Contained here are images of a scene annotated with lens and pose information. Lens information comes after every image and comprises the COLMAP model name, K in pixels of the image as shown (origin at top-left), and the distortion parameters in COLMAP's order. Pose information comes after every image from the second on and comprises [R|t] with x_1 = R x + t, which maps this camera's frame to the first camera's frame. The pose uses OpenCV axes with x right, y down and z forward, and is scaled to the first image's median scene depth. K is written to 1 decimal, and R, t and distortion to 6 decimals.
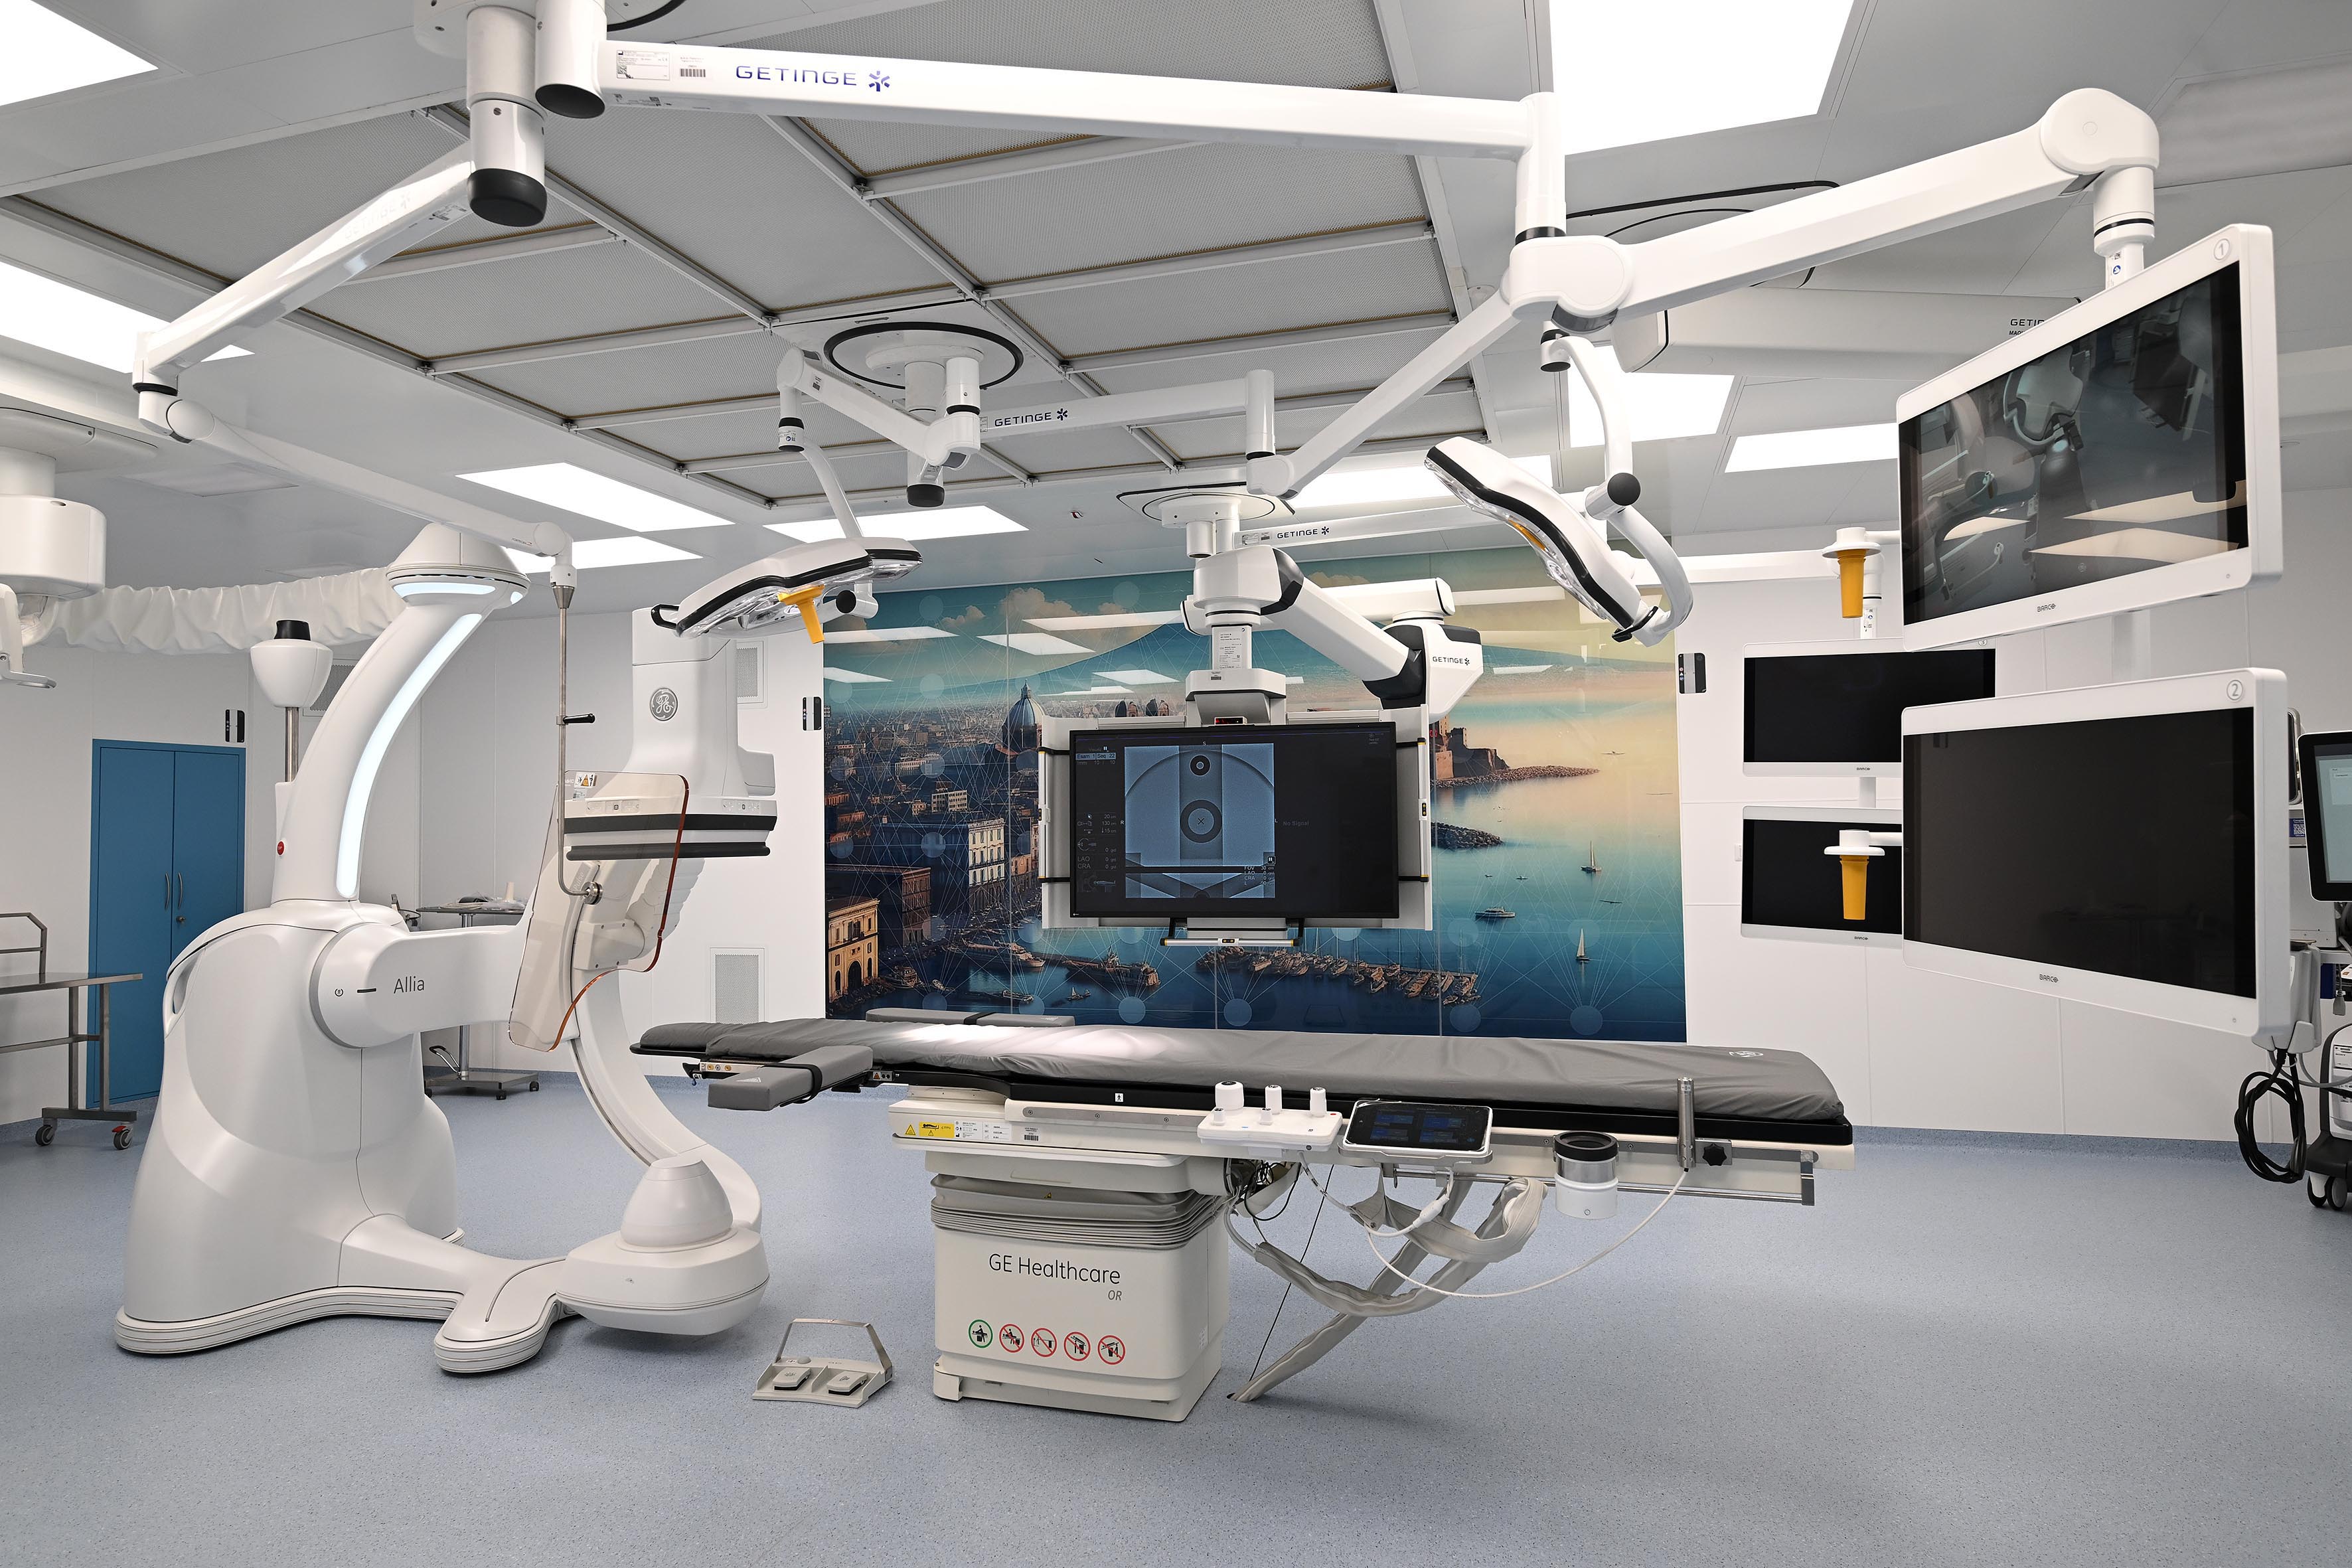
lens RADIAL K [[1380.3, 0, 1172.9], [0, 1380.3, 782.1], [0, 0, 1]] dist [-0.003885, -0.000103]
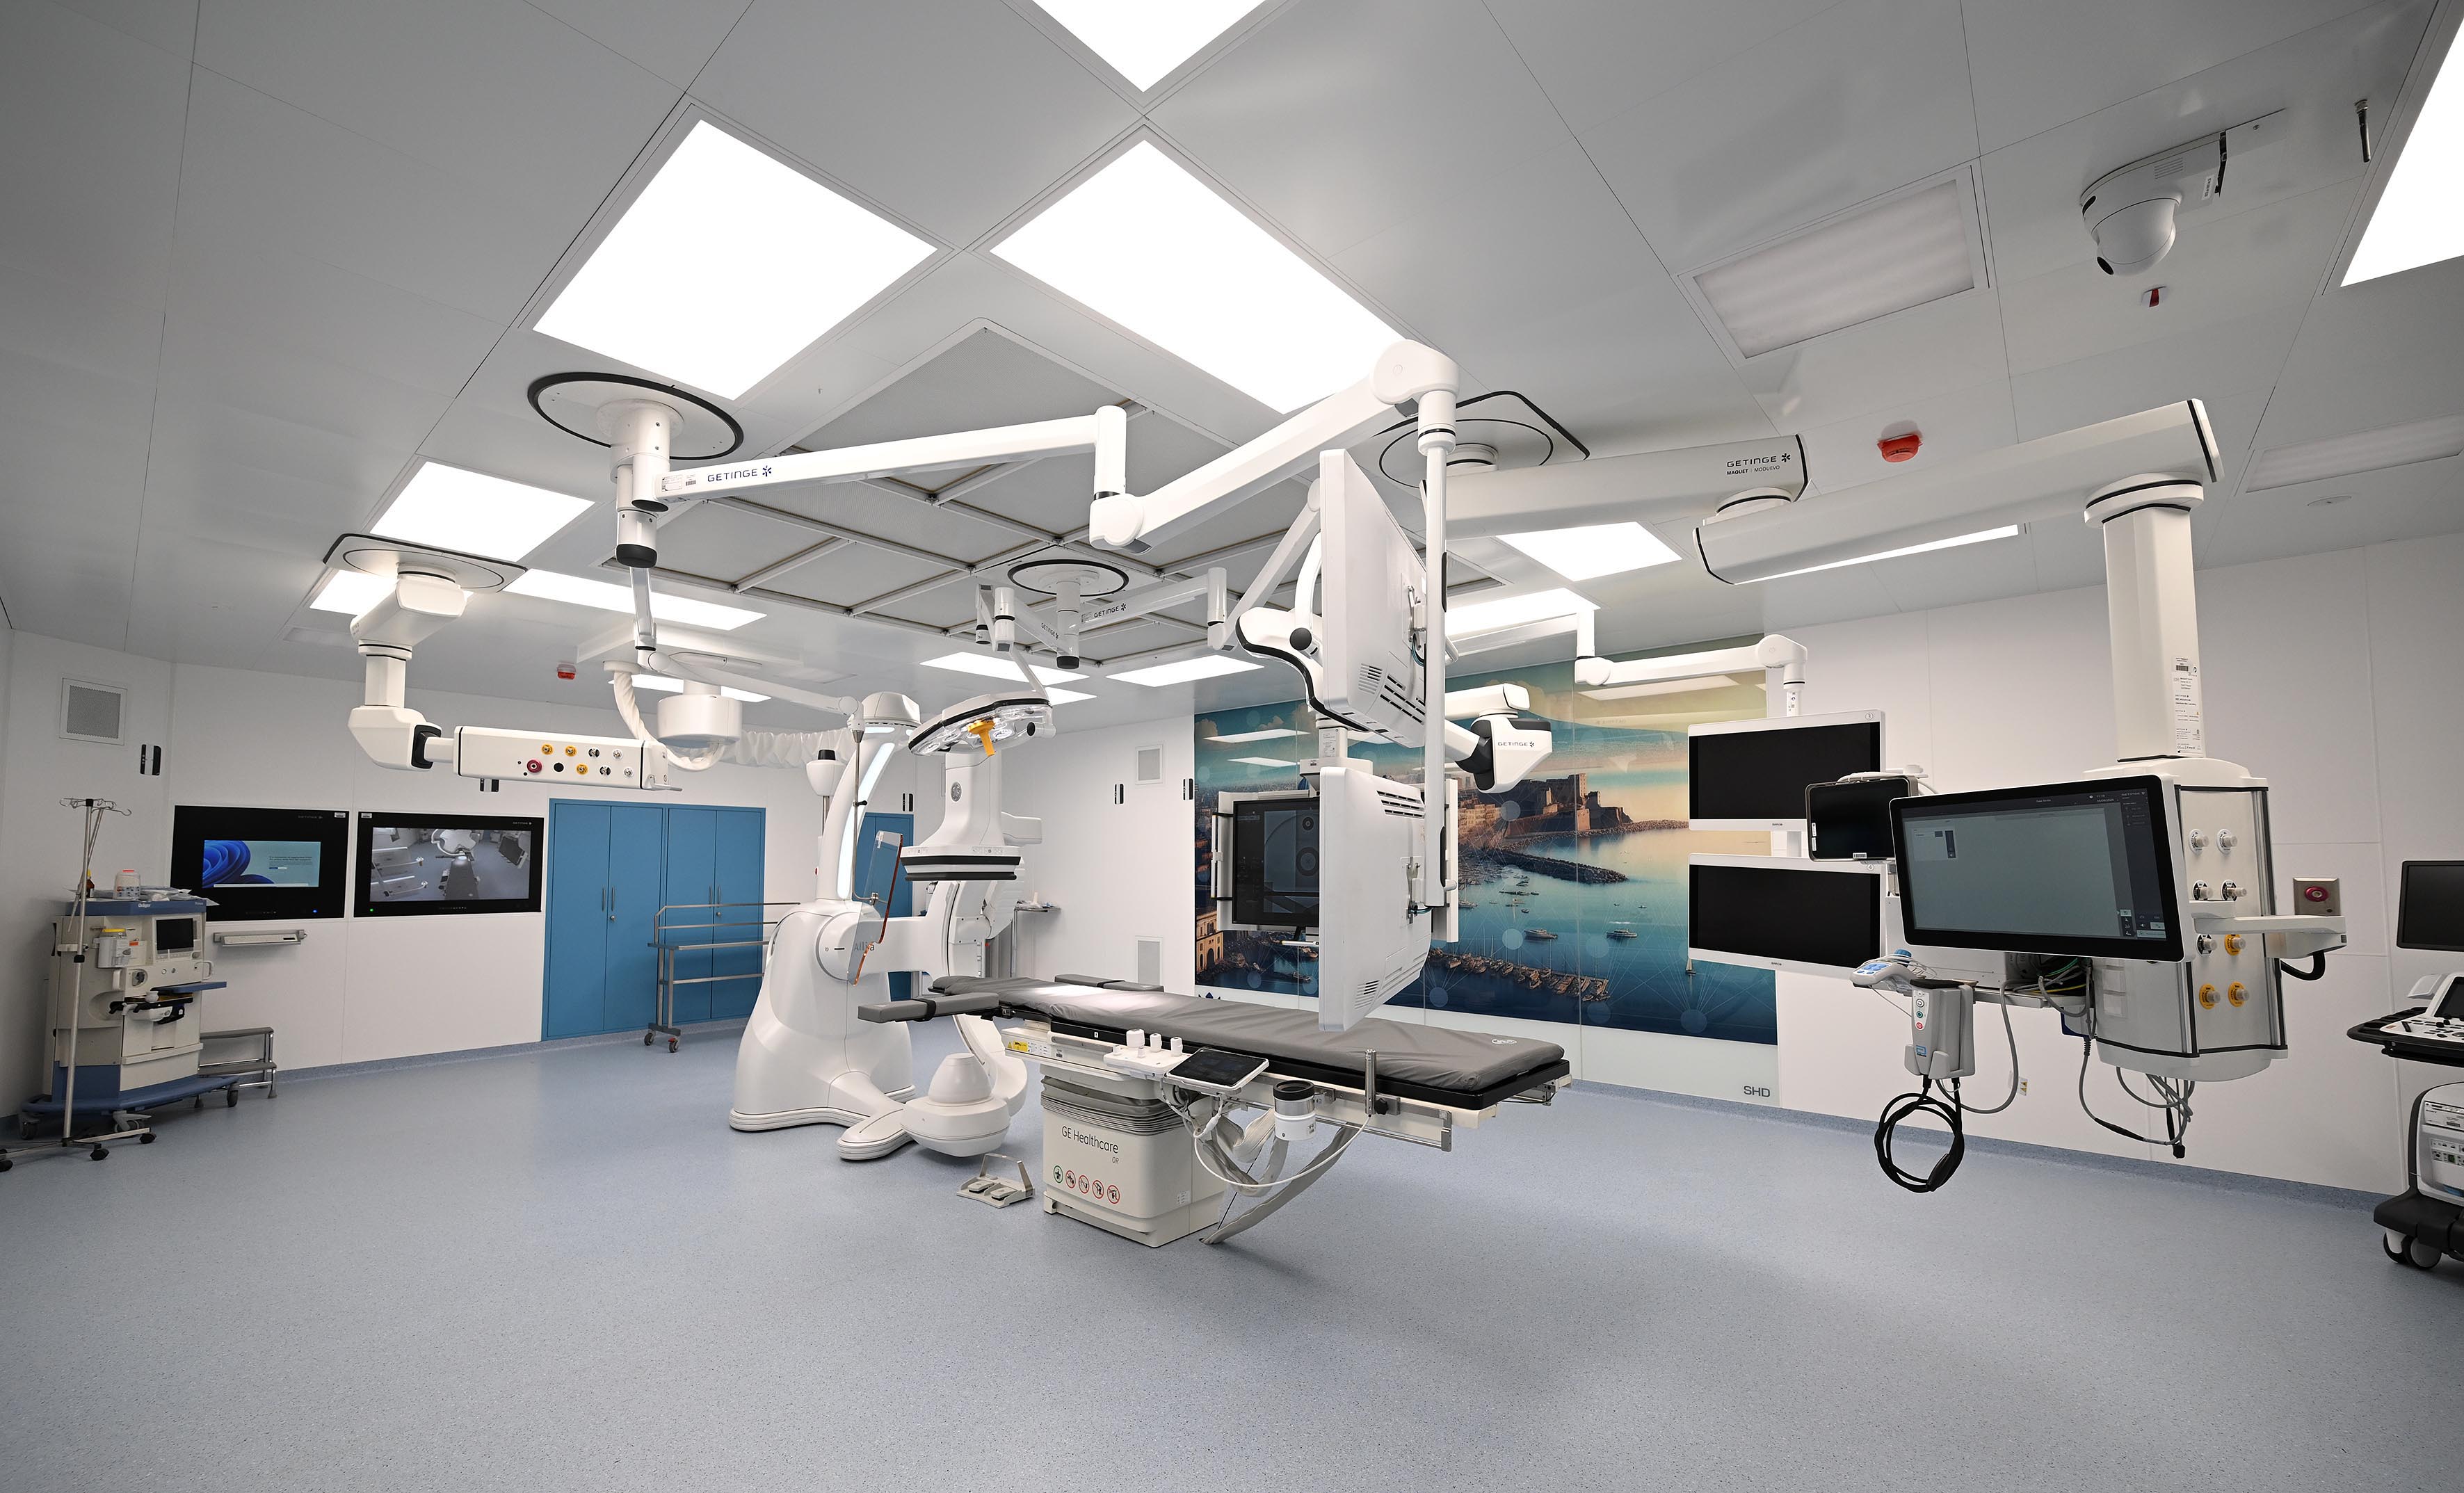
lens RADIAL K [[970.2, 0, 1235.0], [0, 970.2, 818.9], [0, 0, 1]] dist [0.001265, 0.000439]
pose [[0.913499, -0.008015, -0.406762, 0.412023], [0.004039, 0.999935, -0.010634, -0.007026], [0.406821, 0.008071, 0.913472, 0.022884]]
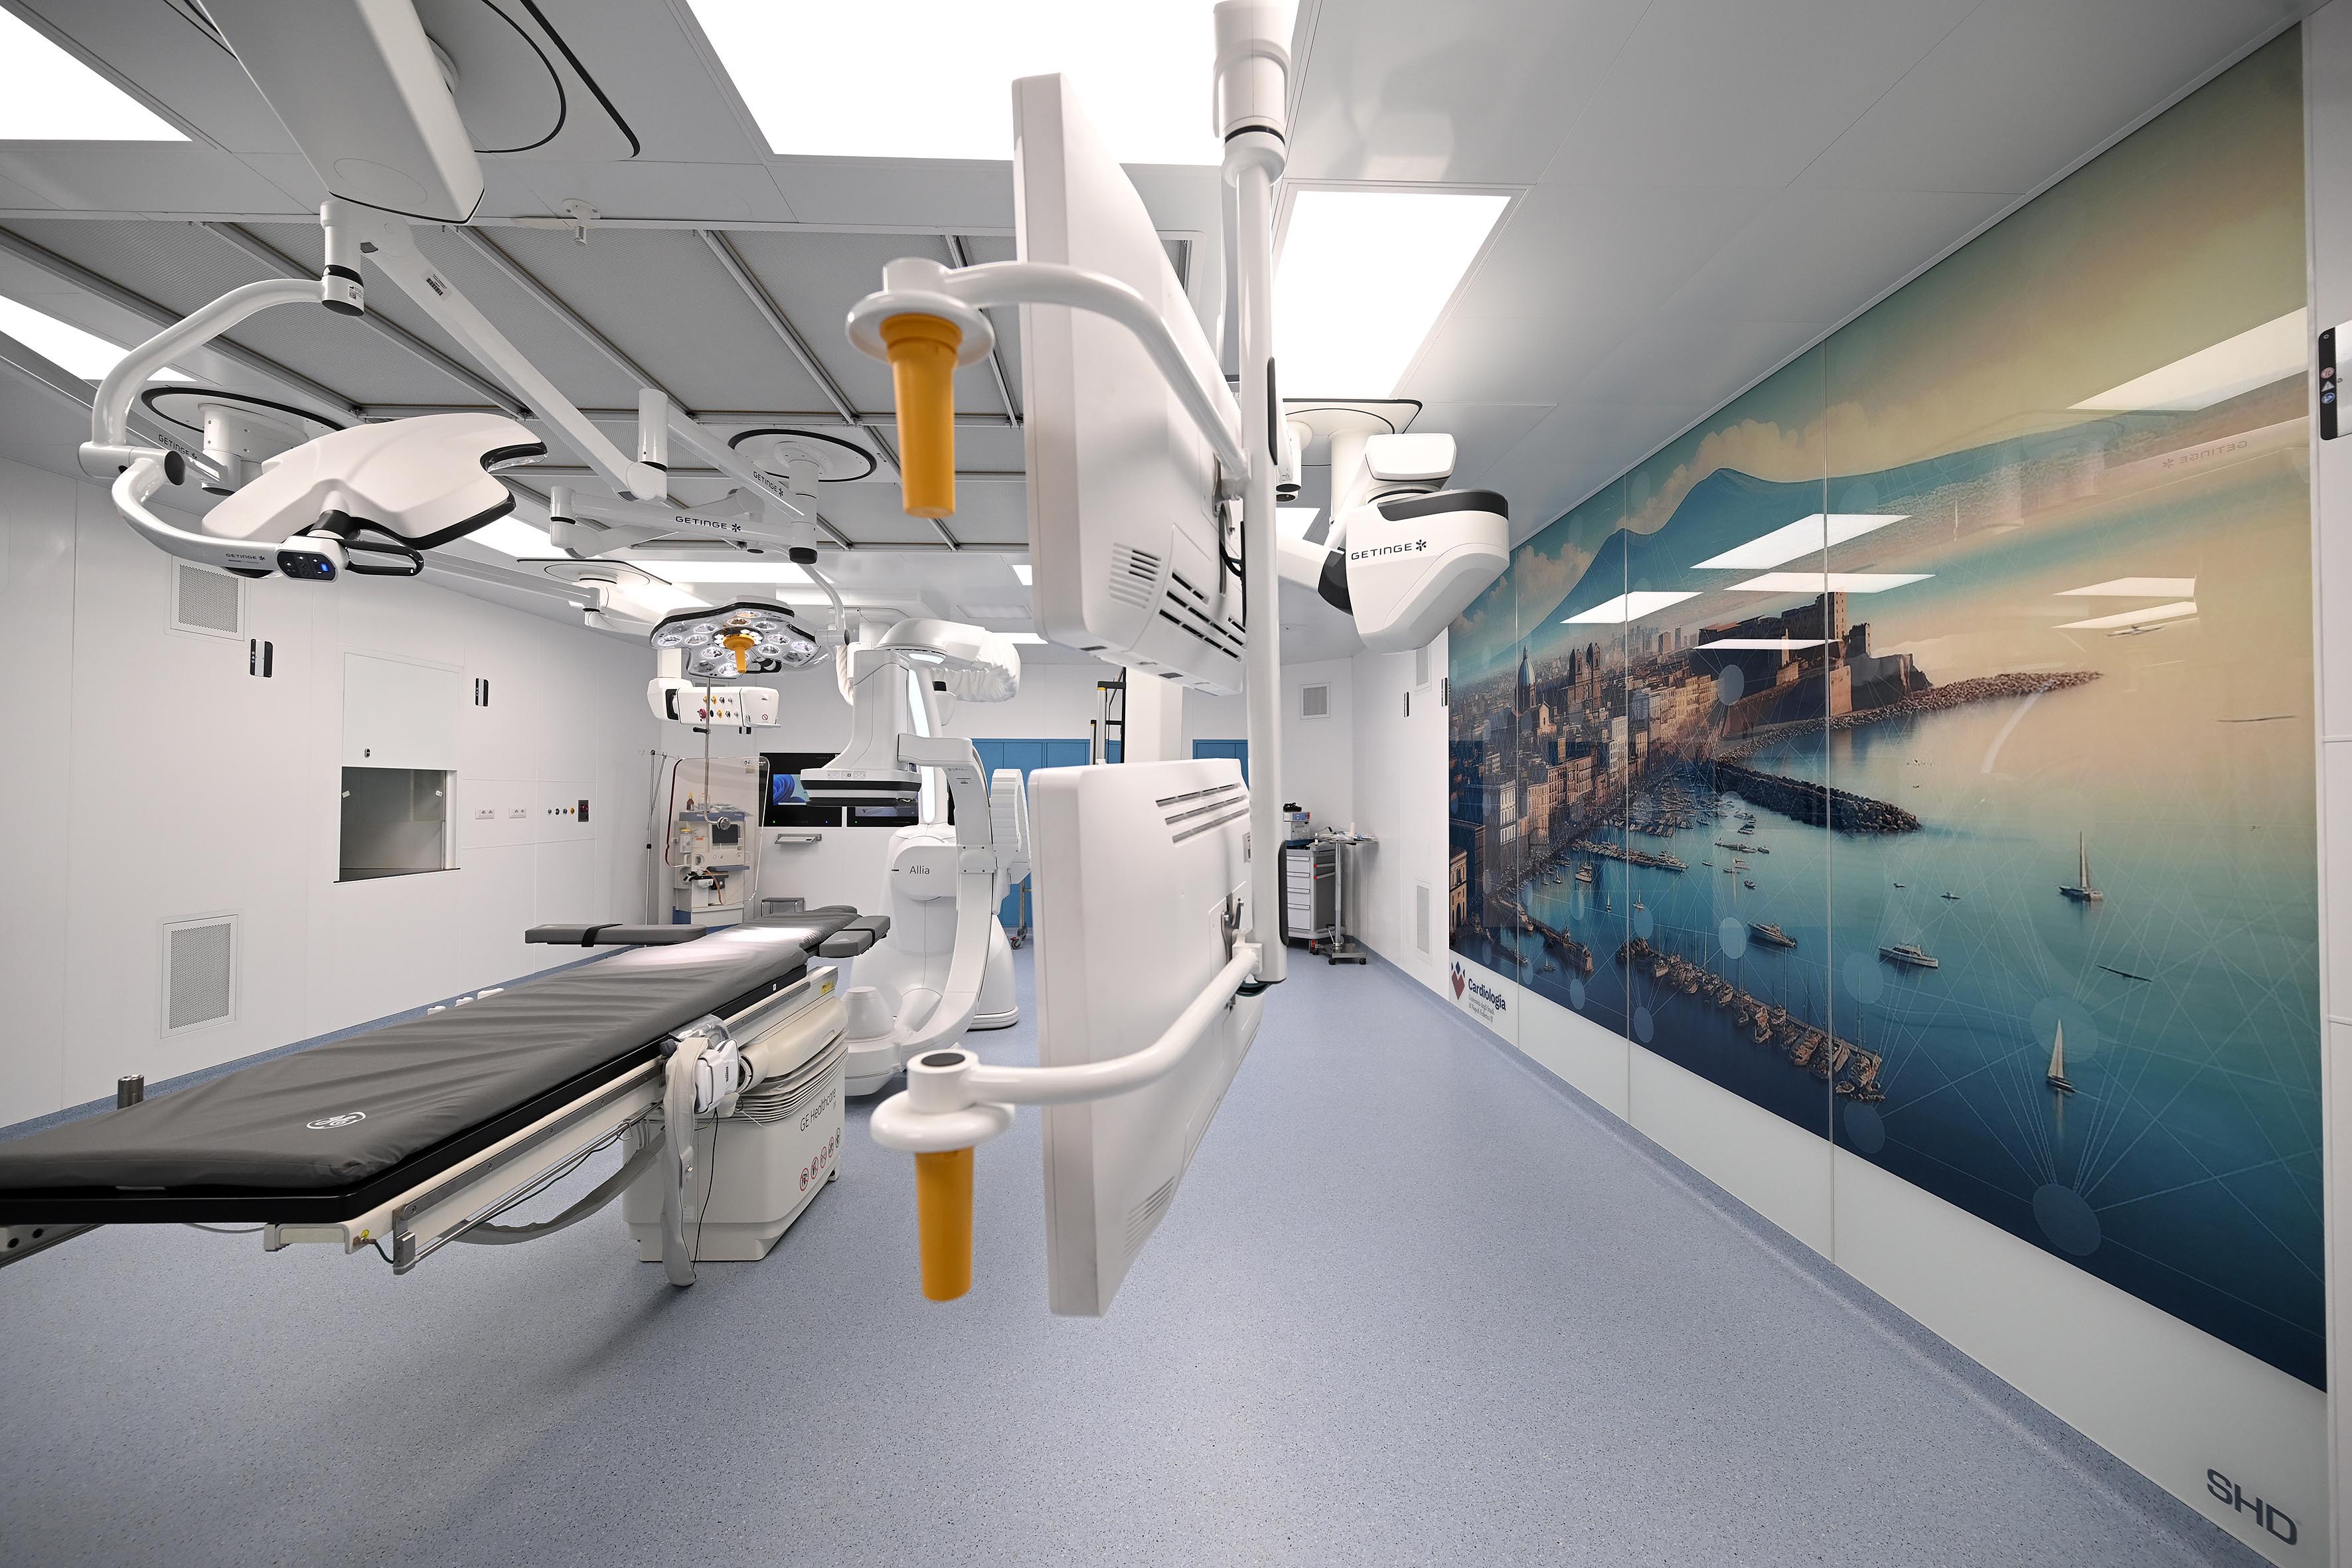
lens RADIAL K [[919.3, 0, 1182.1], [0, 919.3, 781.0], [0, 0, 1]] dist [0.001468, 0.000172]
pose [[0.319435, 0.001316, -0.947607, 0.733986], [0.027703, 0.999559, 0.010727, 0.021619], [0.947203, -0.029678, 0.319258, 0.923713]]
